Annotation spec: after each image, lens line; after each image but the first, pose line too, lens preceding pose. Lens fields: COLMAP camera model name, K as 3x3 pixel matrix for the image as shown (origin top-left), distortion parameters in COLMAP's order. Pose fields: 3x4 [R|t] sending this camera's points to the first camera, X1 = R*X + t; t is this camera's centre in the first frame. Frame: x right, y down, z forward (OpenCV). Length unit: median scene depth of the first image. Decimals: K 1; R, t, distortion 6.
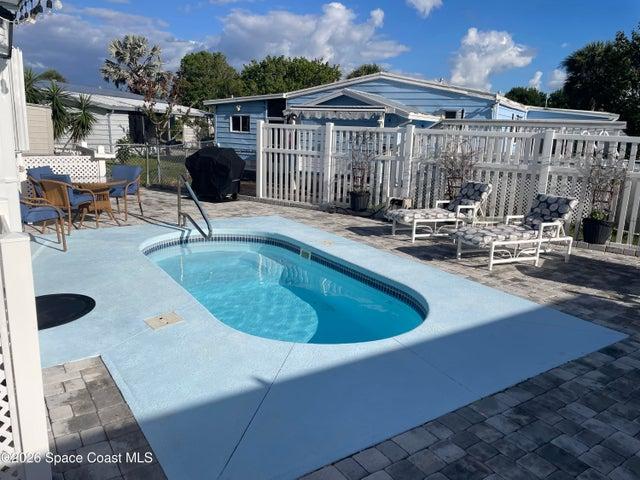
lens RADIAL K [[485.3, 0, 319.9], [0, 485.3, 238.1], [0, 0, 1]] dist [0.080286, -0.097288]
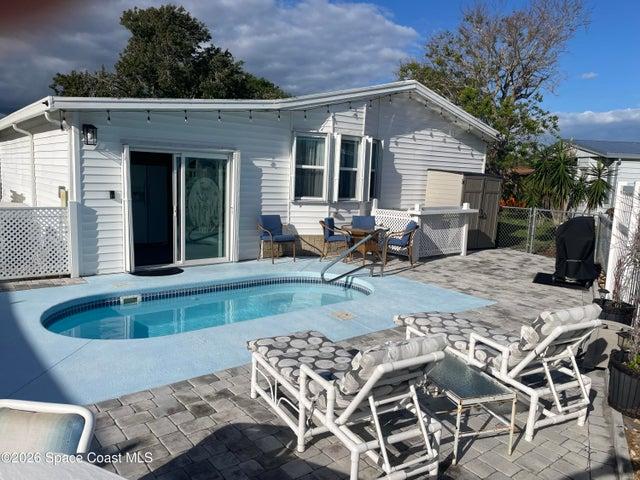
lens RADIAL K [[485.3, 0, 318.9], [0, 485.3, 241.0], [0, 0, 1]] dist [0.080286, -0.097288]
pose [[0.066862, 0.102187, -0.992516, 0.988161], [-0.257711, 0.962756, 0.081763, -0.203476], [0.963906, 0.250315, 0.090707, 1.024960]]
